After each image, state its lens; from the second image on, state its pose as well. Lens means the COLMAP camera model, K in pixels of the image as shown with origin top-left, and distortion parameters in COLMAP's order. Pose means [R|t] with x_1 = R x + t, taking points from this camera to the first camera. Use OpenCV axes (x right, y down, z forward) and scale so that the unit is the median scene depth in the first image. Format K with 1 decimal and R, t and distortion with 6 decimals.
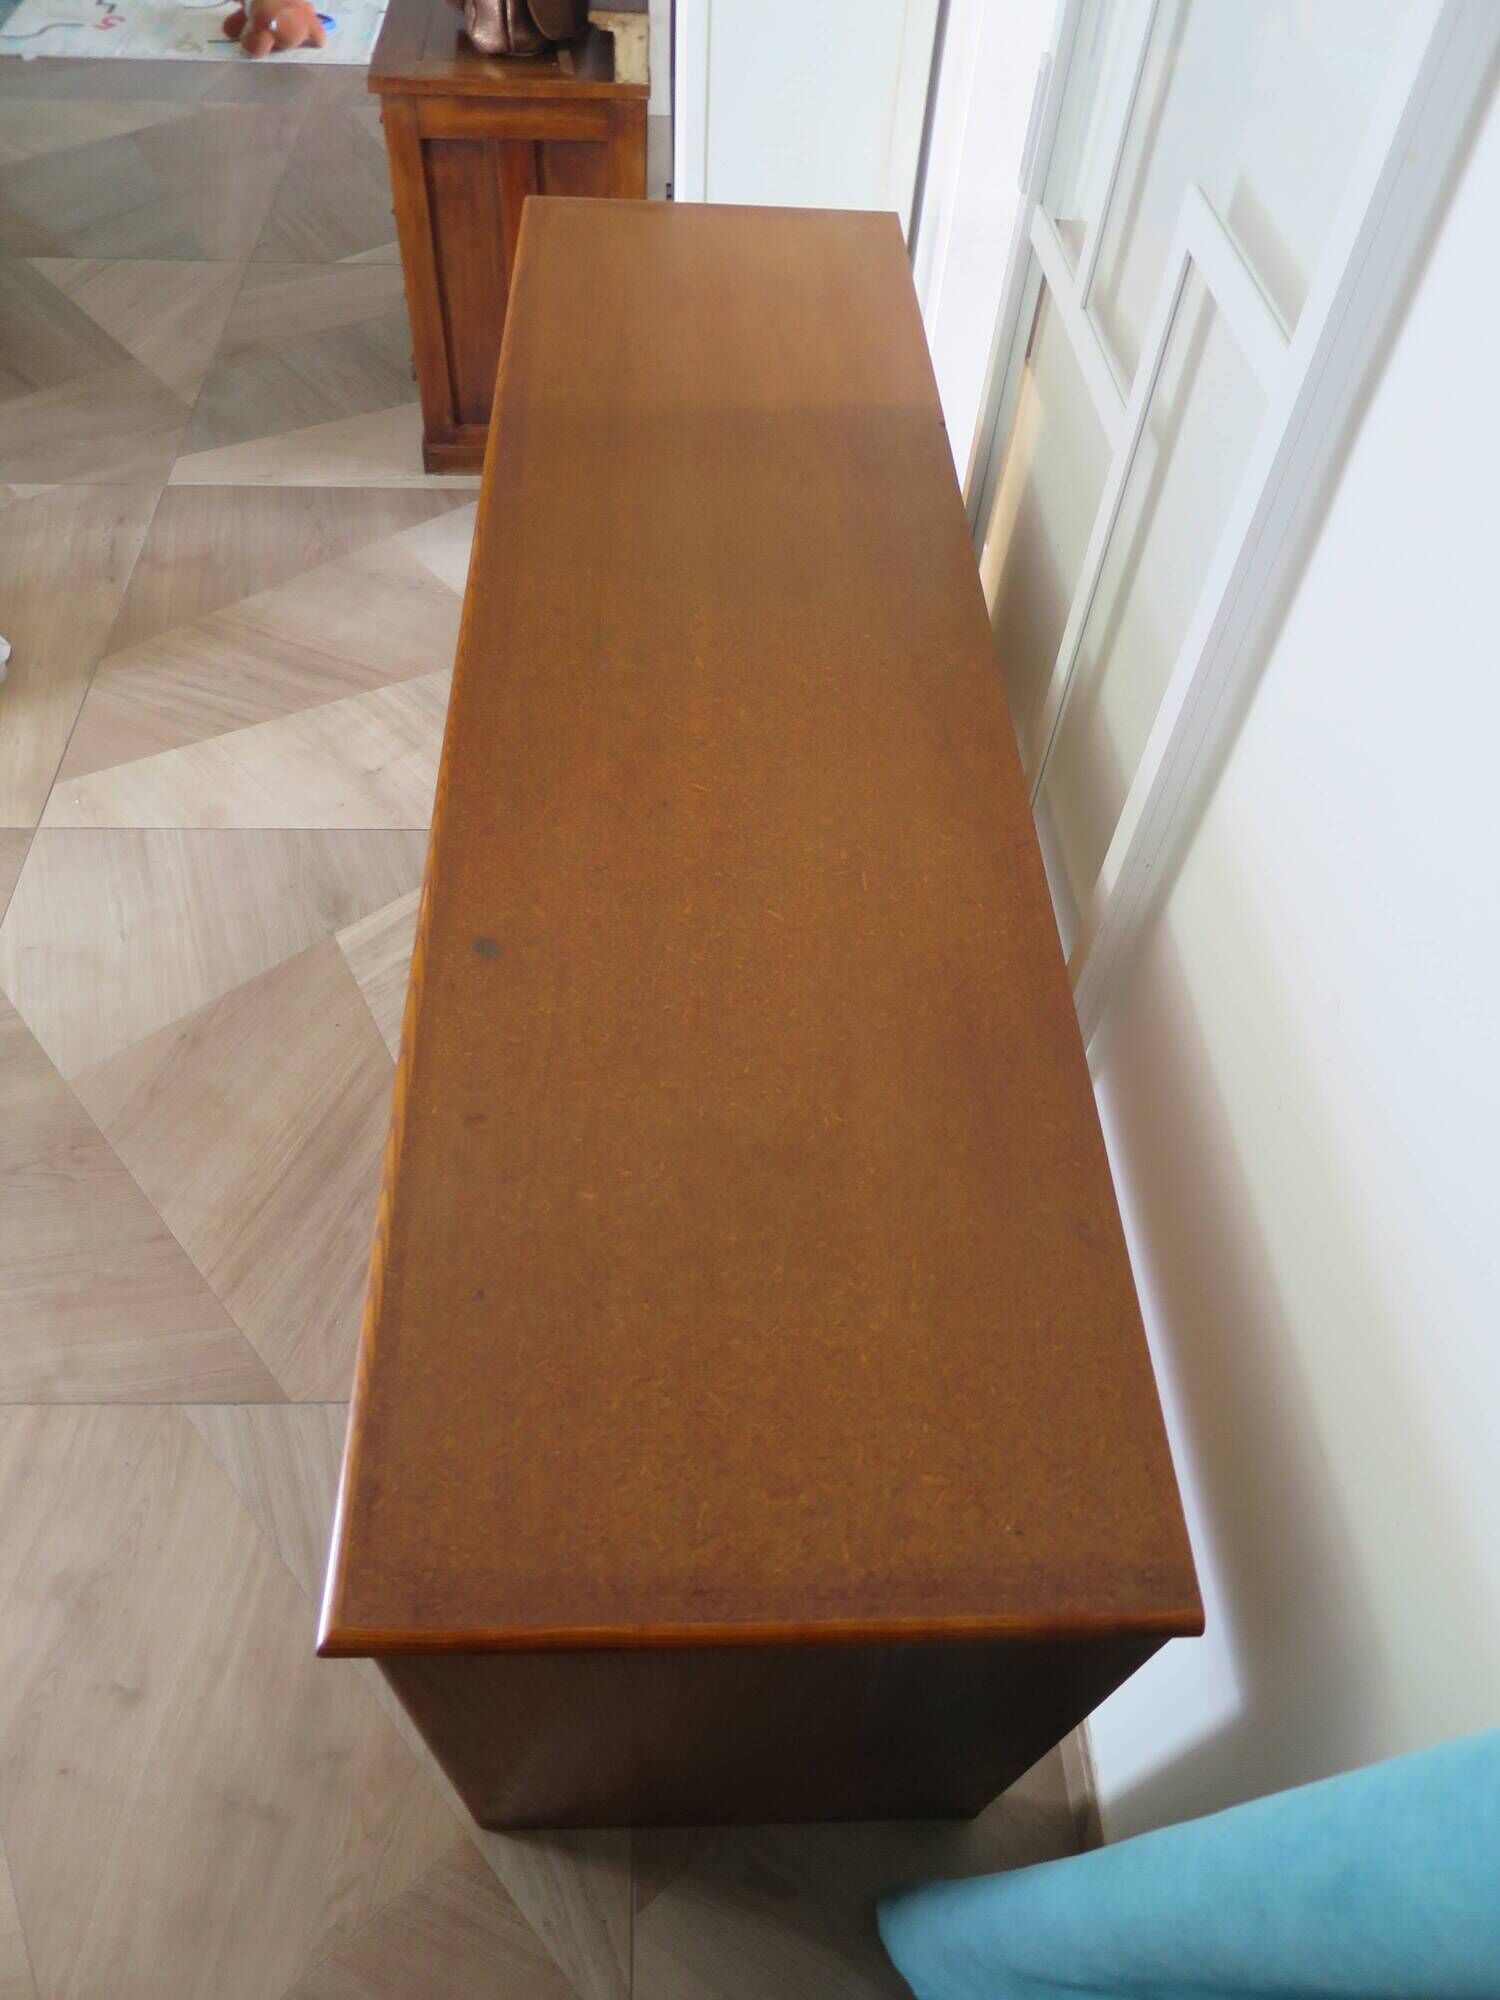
lens RADIAL K [[1444.2, 0, 748.3], [0, 1444.2, 997.4], [0, 0, 1]] dist [-0.046450, 0.010595]
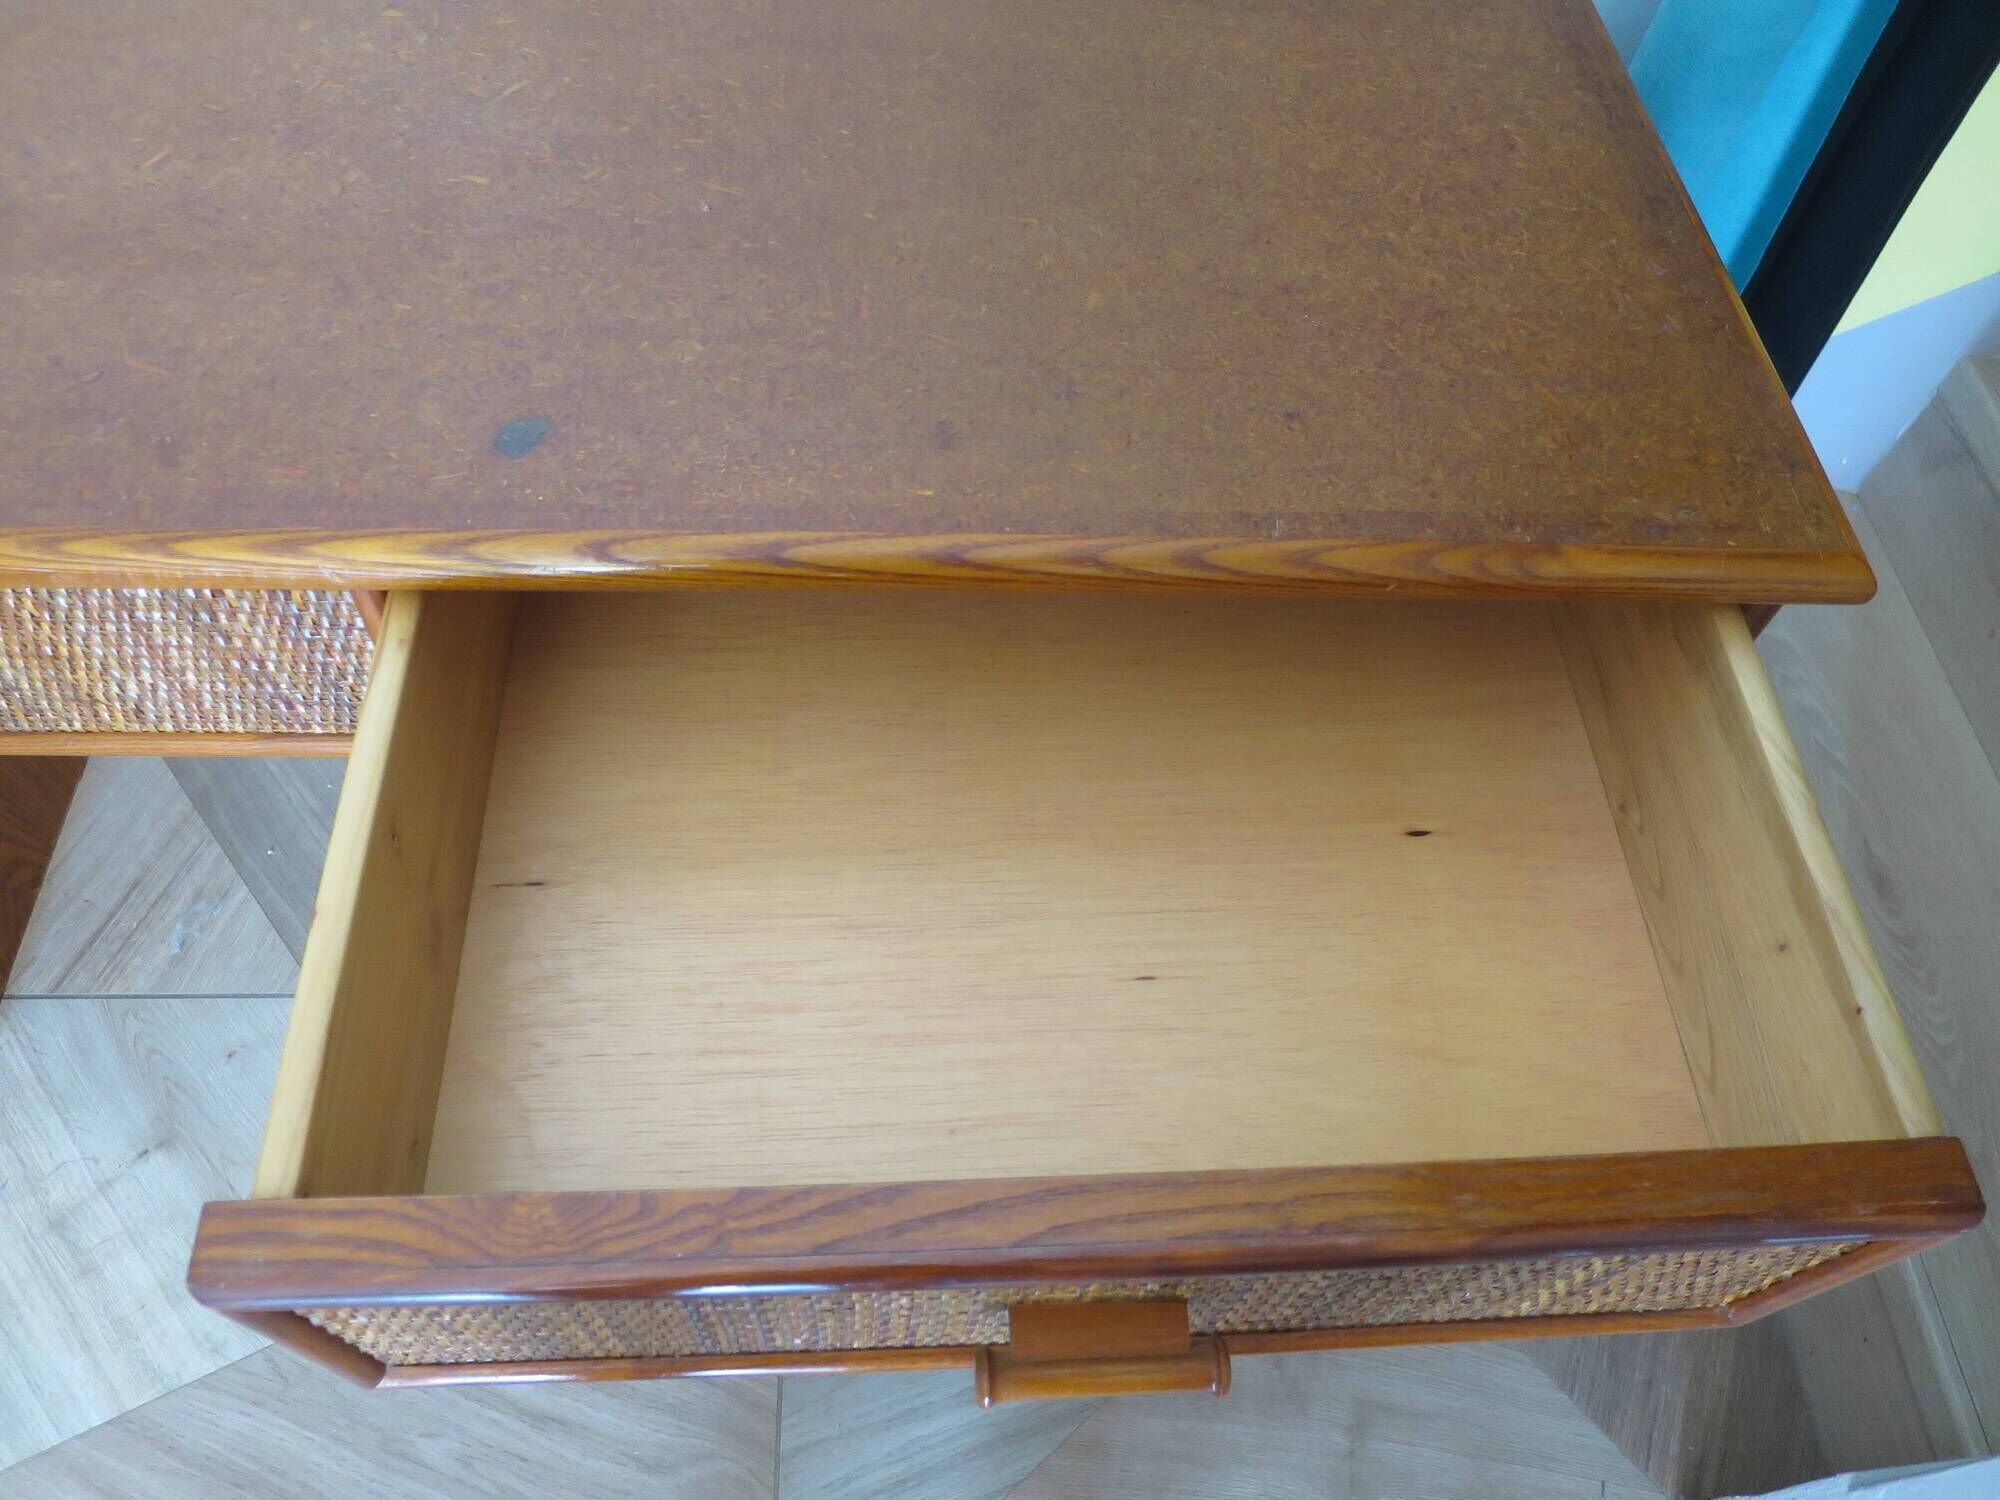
lens RADIAL K [[1444.2, 0, 990.5], [0, 1444.2, 750.5], [0, 0, 1]] dist [-0.046450, 0.010595]
pose [[0.003712, -0.863170, 0.504900, -0.356848], [0.749480, 0.336658, 0.570036, -0.107498], [-0.662016, 0.376297, 0.648178, 0.437207]]
